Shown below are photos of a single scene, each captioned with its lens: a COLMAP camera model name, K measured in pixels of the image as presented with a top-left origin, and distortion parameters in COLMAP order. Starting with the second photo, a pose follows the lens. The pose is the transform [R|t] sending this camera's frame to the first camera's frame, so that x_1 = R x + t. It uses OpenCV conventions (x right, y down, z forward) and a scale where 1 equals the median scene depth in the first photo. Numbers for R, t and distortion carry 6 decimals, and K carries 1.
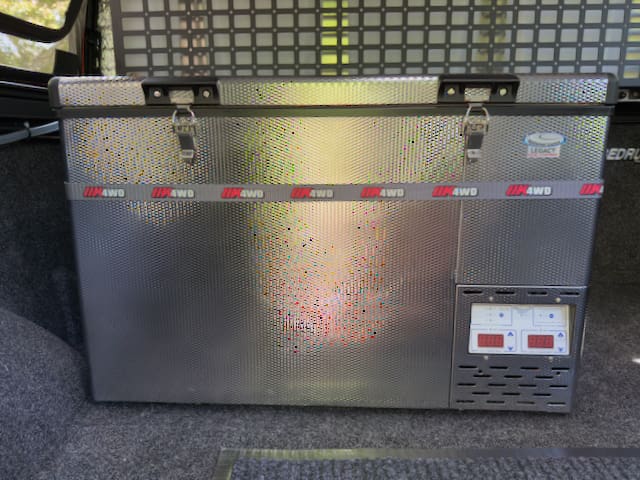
lens RADIAL K [[465.3, 0, 317.4], [0, 465.3, 240.7], [0, 0, 1]] dist [0.006554, -0.000076]
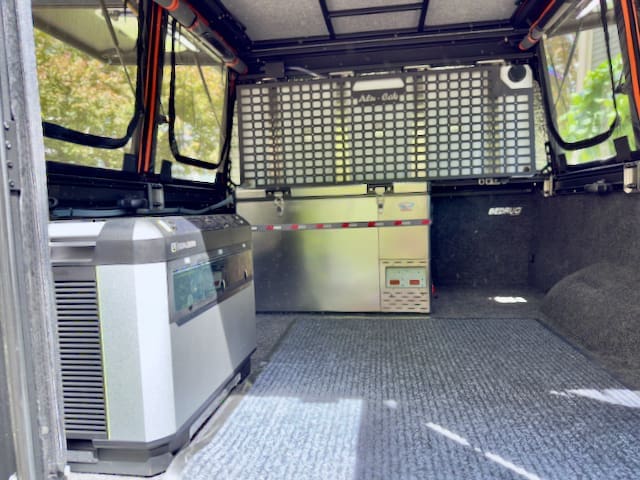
lens RADIAL K [[465.3, 0, 320.4], [0, 465.3, 241.1], [0, 0, 1]] dist [0.006554, -0.000076]
pose [[0.993855, -0.021219, -0.108638, 0.269478], [0.004582, 0.988500, -0.151154, 0.406079], [0.110596, 0.149727, 0.982522, -1.720085]]
